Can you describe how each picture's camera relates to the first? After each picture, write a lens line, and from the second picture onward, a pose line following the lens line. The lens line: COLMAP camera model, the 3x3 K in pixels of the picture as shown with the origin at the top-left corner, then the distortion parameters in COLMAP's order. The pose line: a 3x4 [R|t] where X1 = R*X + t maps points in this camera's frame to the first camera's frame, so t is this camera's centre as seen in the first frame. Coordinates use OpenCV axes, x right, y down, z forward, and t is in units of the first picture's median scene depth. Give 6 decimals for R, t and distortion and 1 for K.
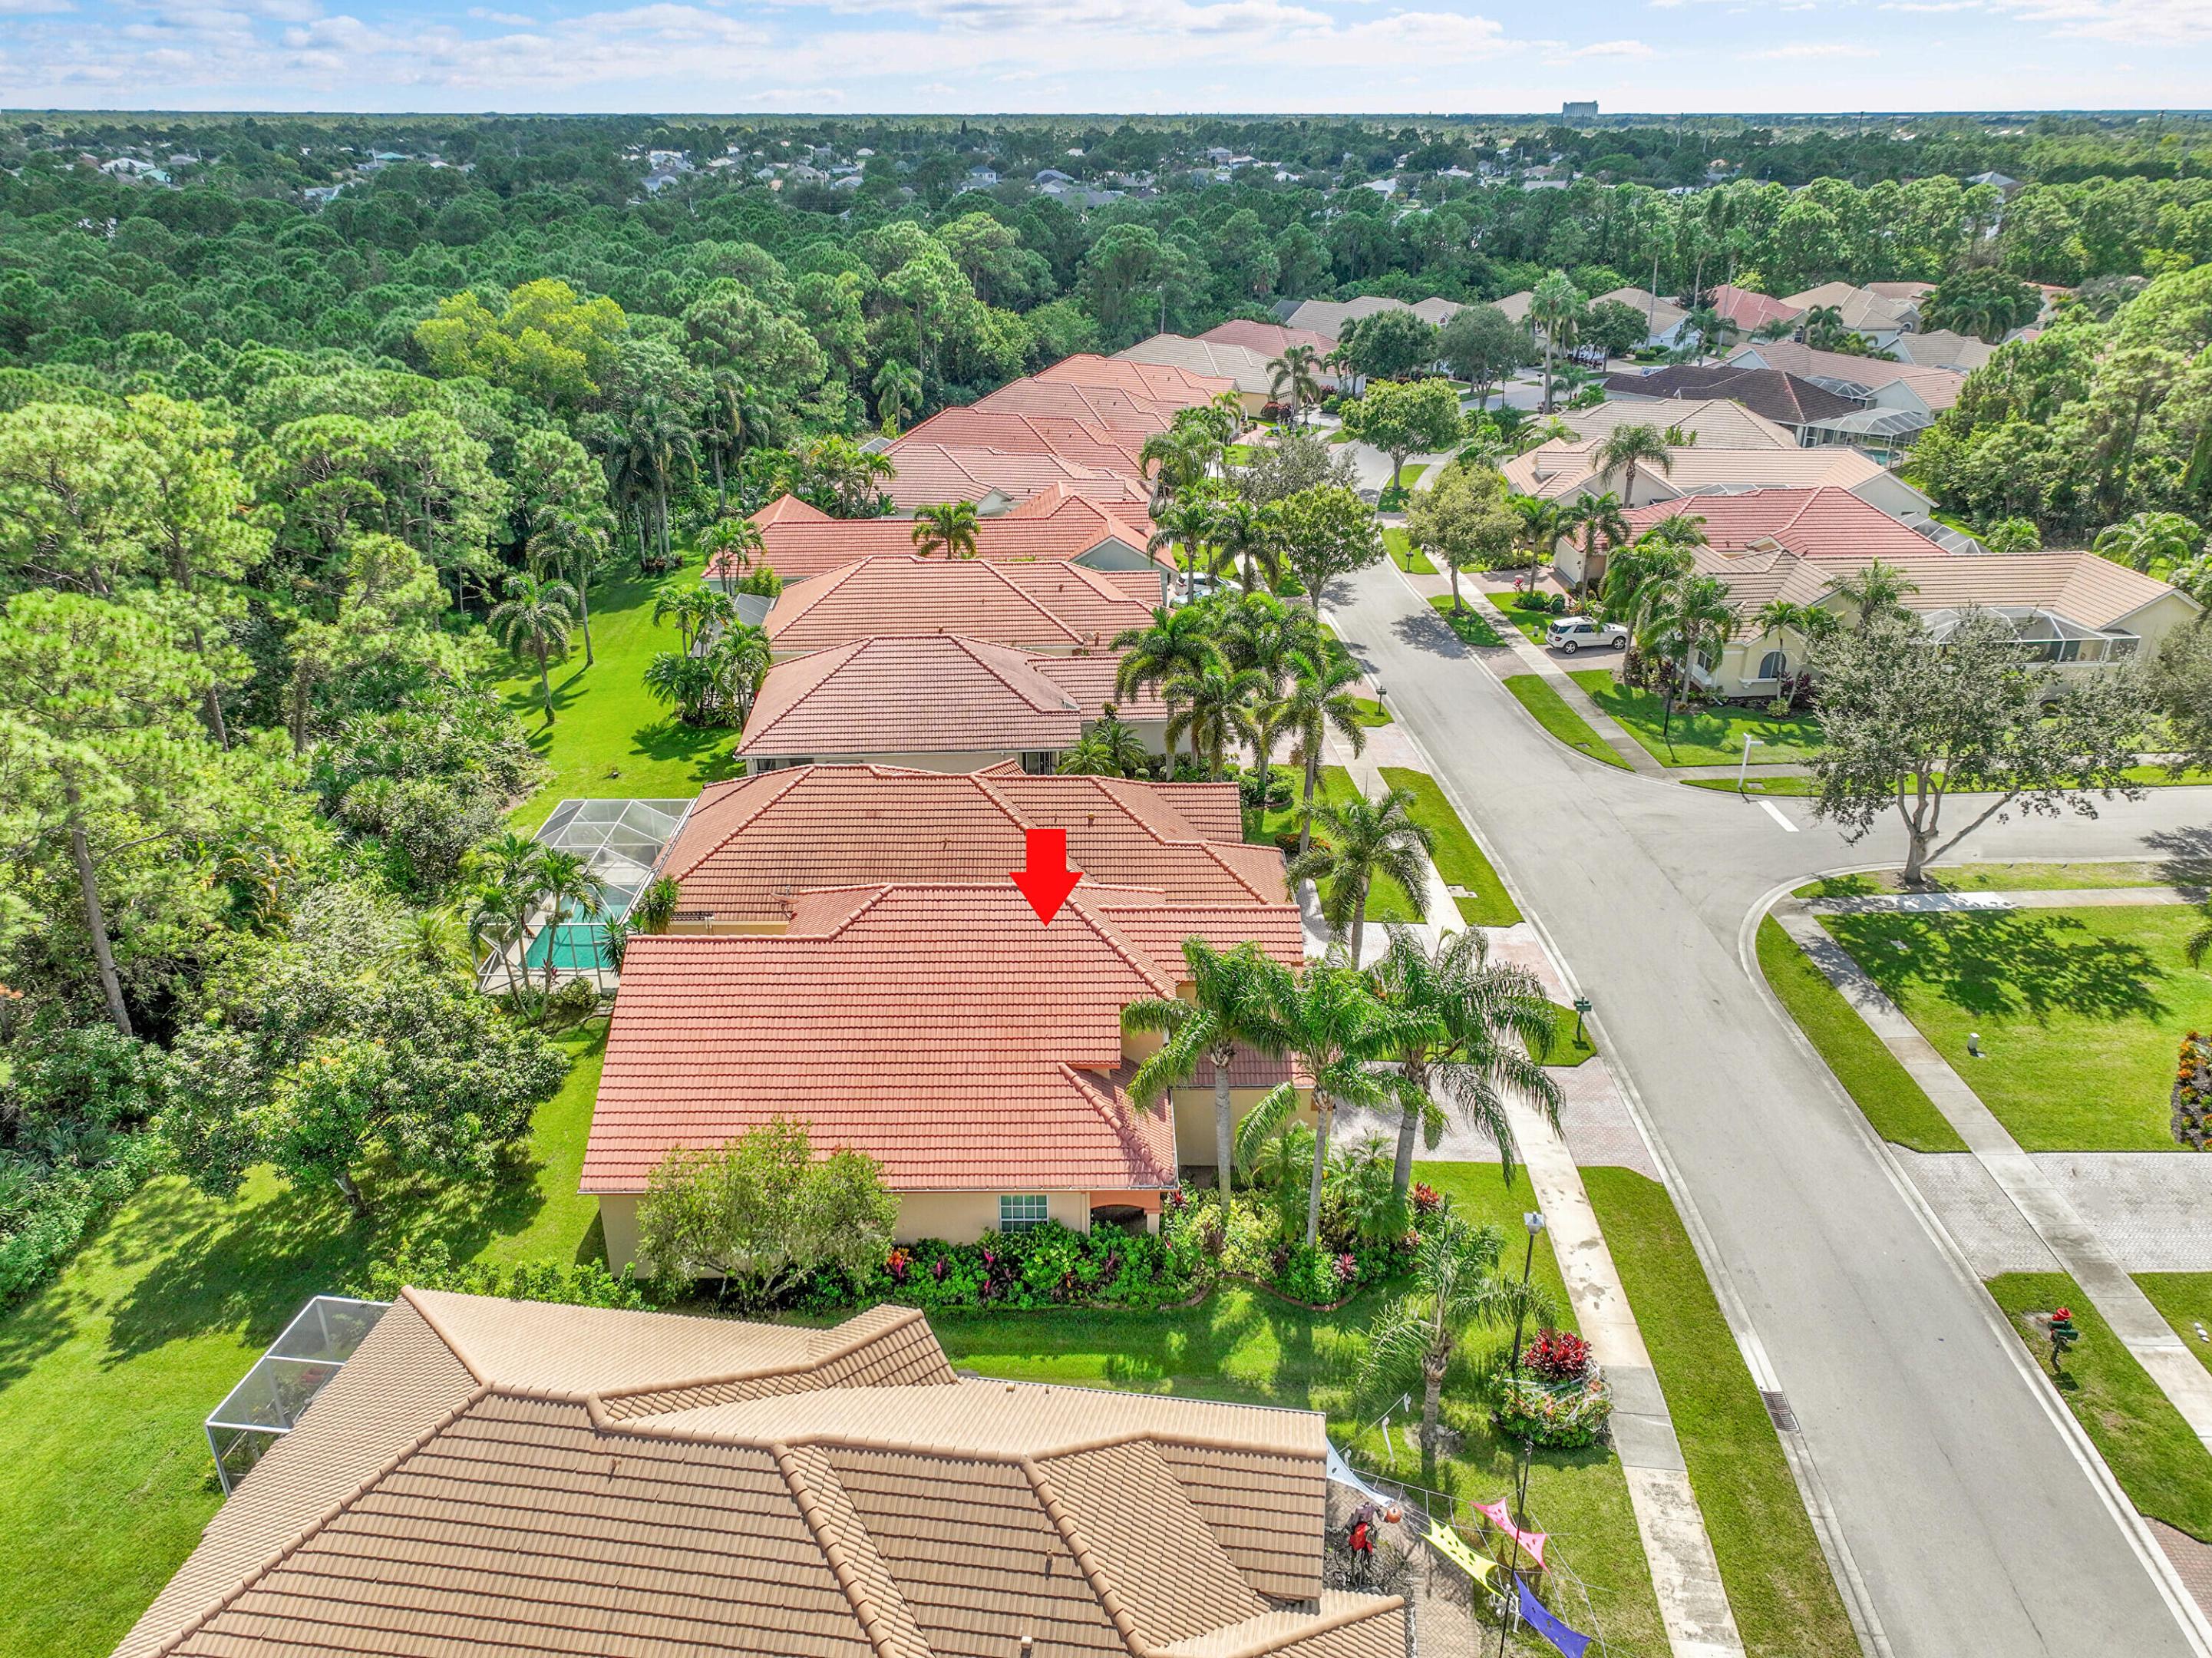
lens RADIAL K [[1535.3, 0, 1106.0], [0, 1535.3, 829.0], [0, 0, 1]] dist [0.012584, -0.003052]
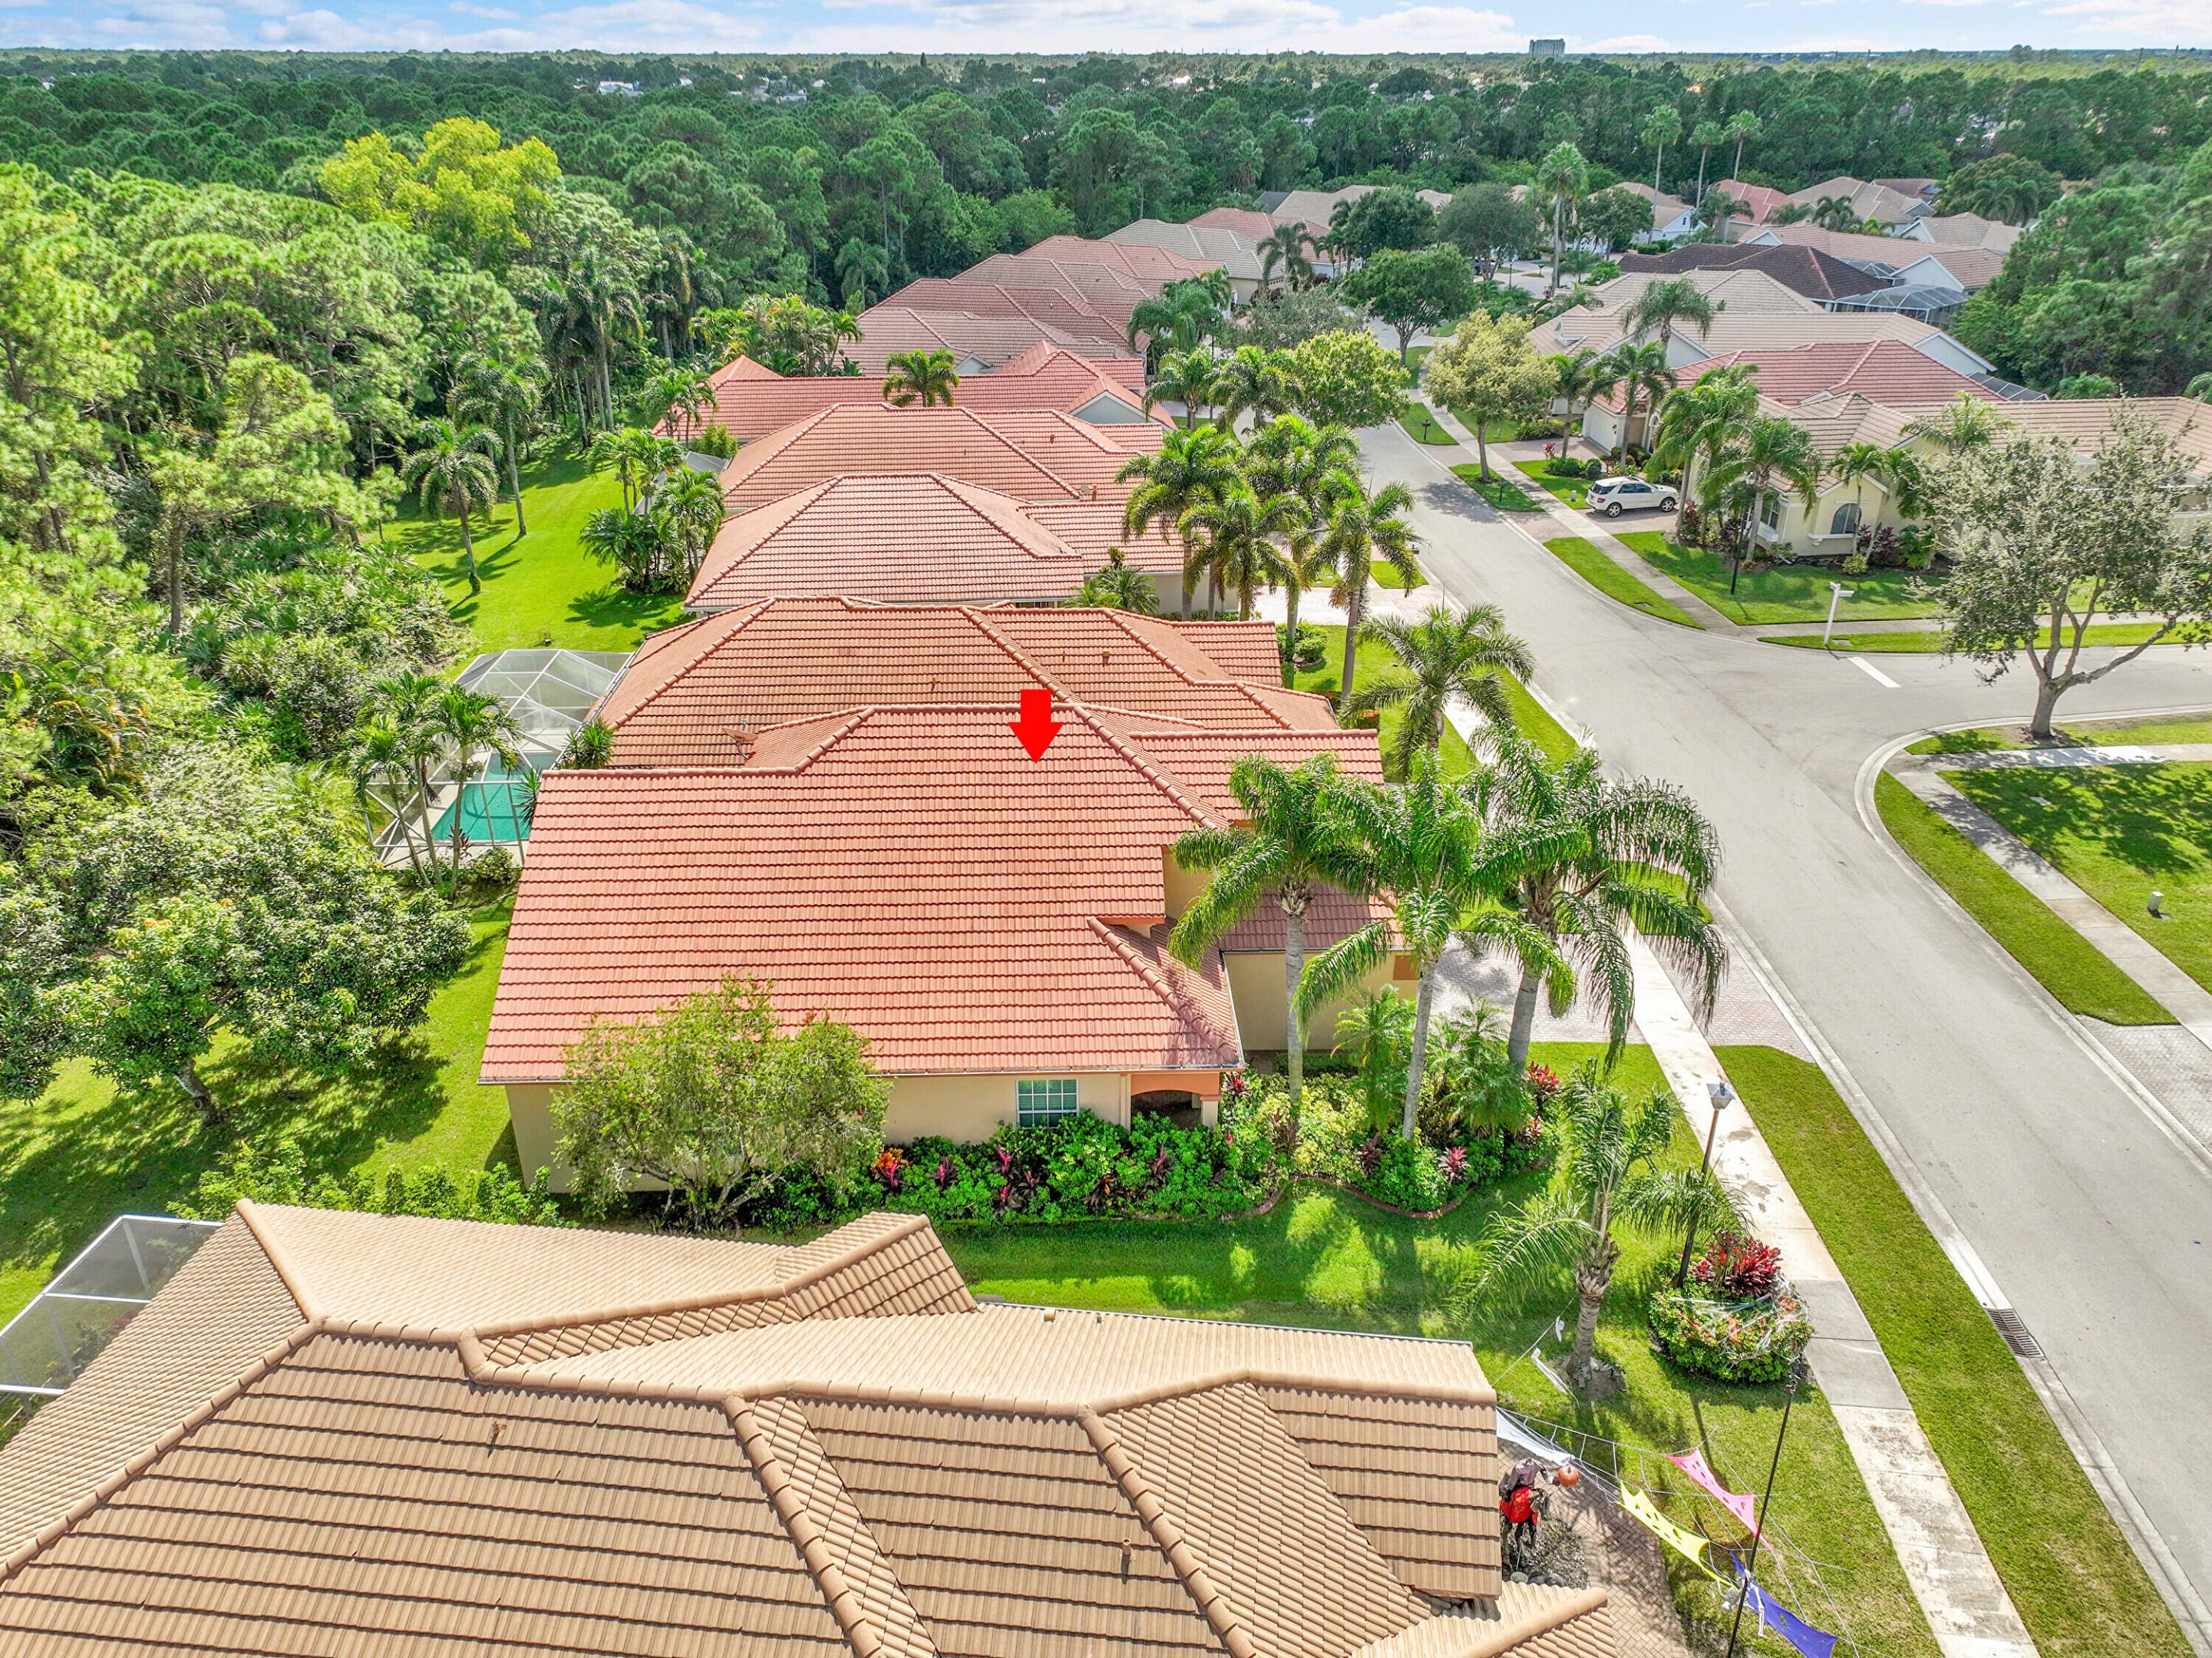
lens RADIAL K [[1537.7, 0, 1106.0], [0, 1537.7, 829.0], [0, 0, 1]] dist [0.007121, 0.011213]
pose [[0.999748, -0.010513, 0.019812, -0.034543], [0.009875, 0.999437, 0.032059, 0.076913], [-0.020138, -0.031855, 0.999290, 0.193903]]
